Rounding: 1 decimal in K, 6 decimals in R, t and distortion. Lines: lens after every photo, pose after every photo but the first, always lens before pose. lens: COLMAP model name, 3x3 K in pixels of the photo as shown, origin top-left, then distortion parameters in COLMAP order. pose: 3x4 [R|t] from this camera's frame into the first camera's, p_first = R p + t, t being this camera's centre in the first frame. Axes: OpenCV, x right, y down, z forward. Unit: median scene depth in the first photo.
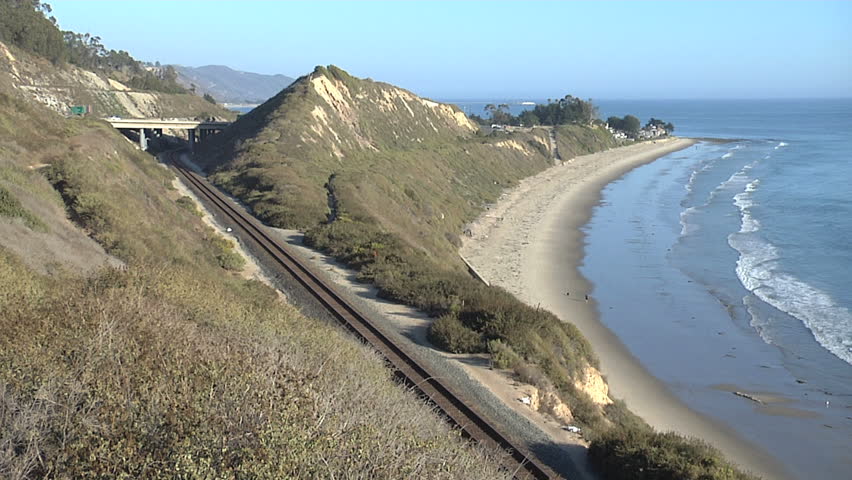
lens RADIAL K [[1275.9, 0, 426.2], [0, 1275.9, 240.0], [0, 0, 1]] dist [0.114919, 0.000000]
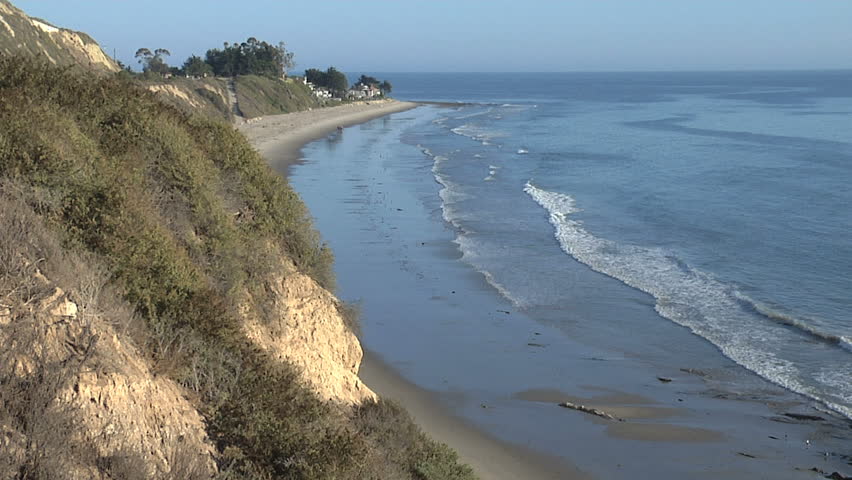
lens RADIAL K [[1275.9, 0, 426.9], [0, 1275.9, 239.9], [0, 0, 1]] dist [0.114919, 0.000000]
pose [[0.971731, -0.021610, 0.235101, 0.034683], [0.032375, 0.998592, -0.042025, 0.040055], [-0.233862, 0.048448, 0.971062, 0.277585]]
